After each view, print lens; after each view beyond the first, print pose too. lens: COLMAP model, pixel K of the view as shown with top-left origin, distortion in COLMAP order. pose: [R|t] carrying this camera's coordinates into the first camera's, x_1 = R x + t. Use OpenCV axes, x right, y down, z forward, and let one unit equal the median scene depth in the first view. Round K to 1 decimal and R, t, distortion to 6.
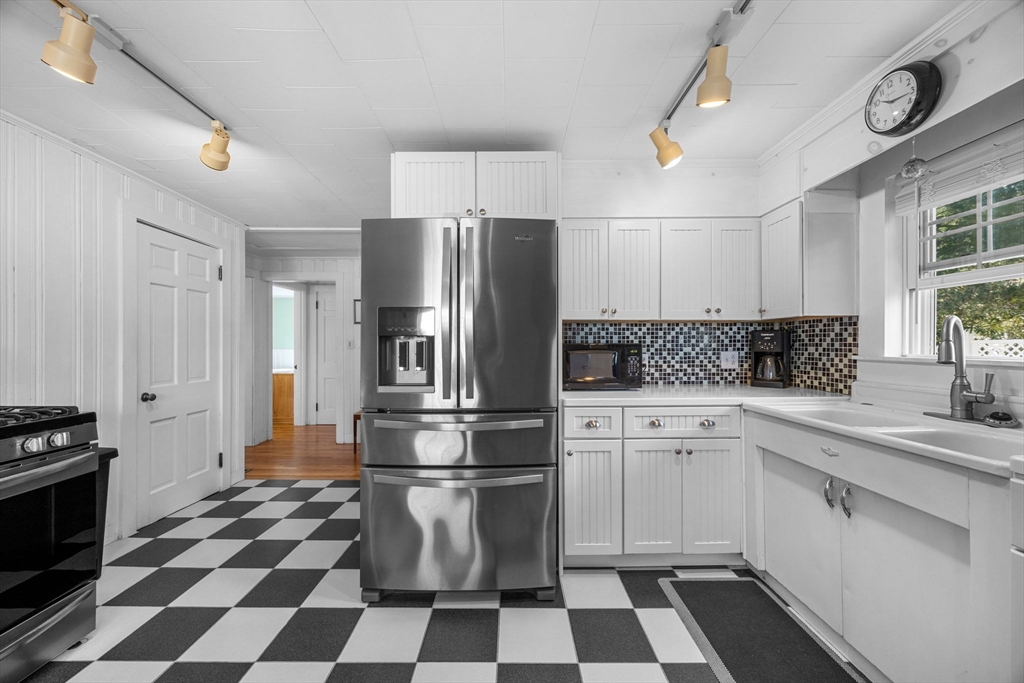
lens RADIAL K [[388.8, 0, 510.3], [0, 388.8, 344.6], [0, 0, 1]] dist [-0.000460, -0.000297]
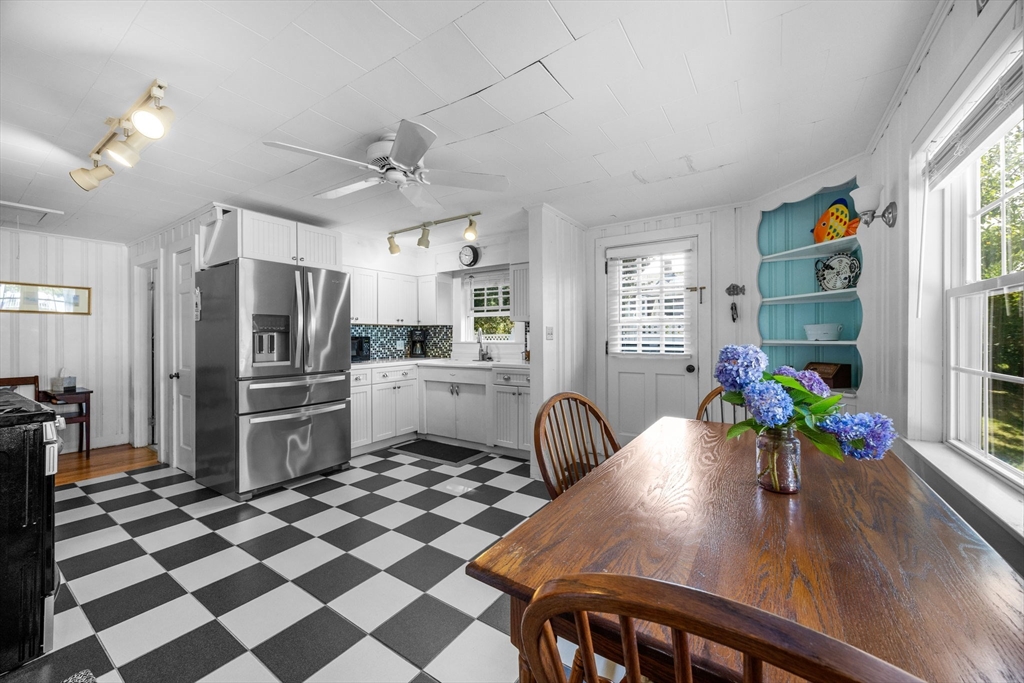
lens RADIAL K [[388.8, 0, 512.8], [0, 388.8, 337.1], [0, 0, 1]] dist [-0.000460, -0.000297]
pose [[0.554747, -0.001921, 0.832017, -0.891229], [0.004218, 0.999991, -0.000504, 0.003959], [-0.832008, 0.003789, 0.554750, -0.648814]]
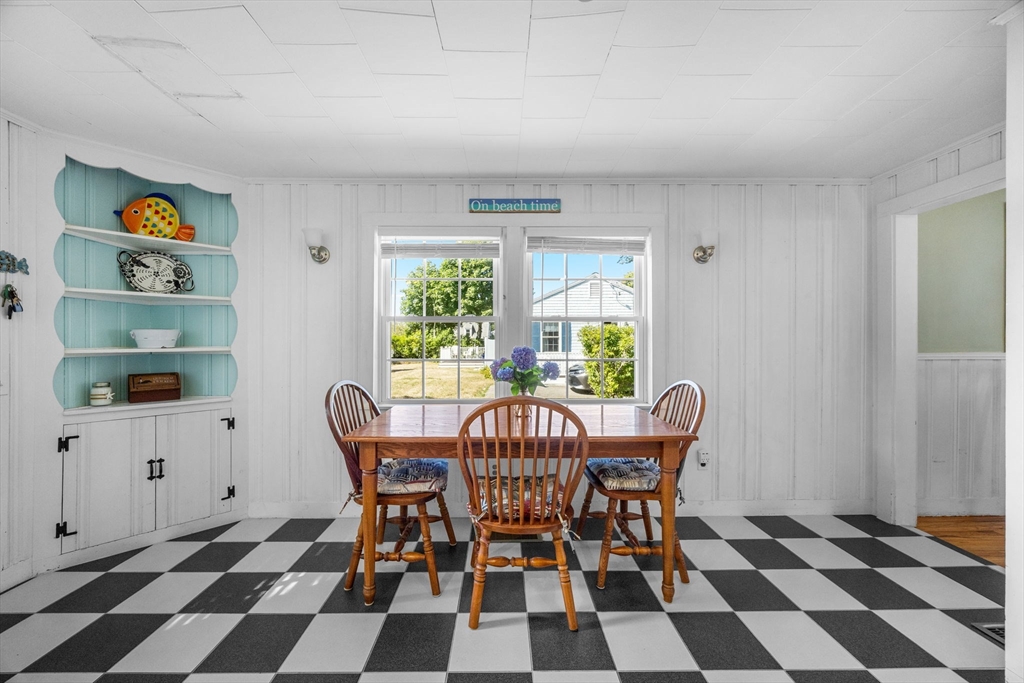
lens RADIAL K [[388.8, 0, 508.8], [0, 388.8, 340.6], [0, 0, 1]] dist [-0.000460, -0.000297]
pose [[-0.999959, 0.005680, -0.007095, -0.271189], [0.005694, 0.999982, -0.001996, 0.005525], [0.007084, -0.002037, -0.999973, 0.342707]]
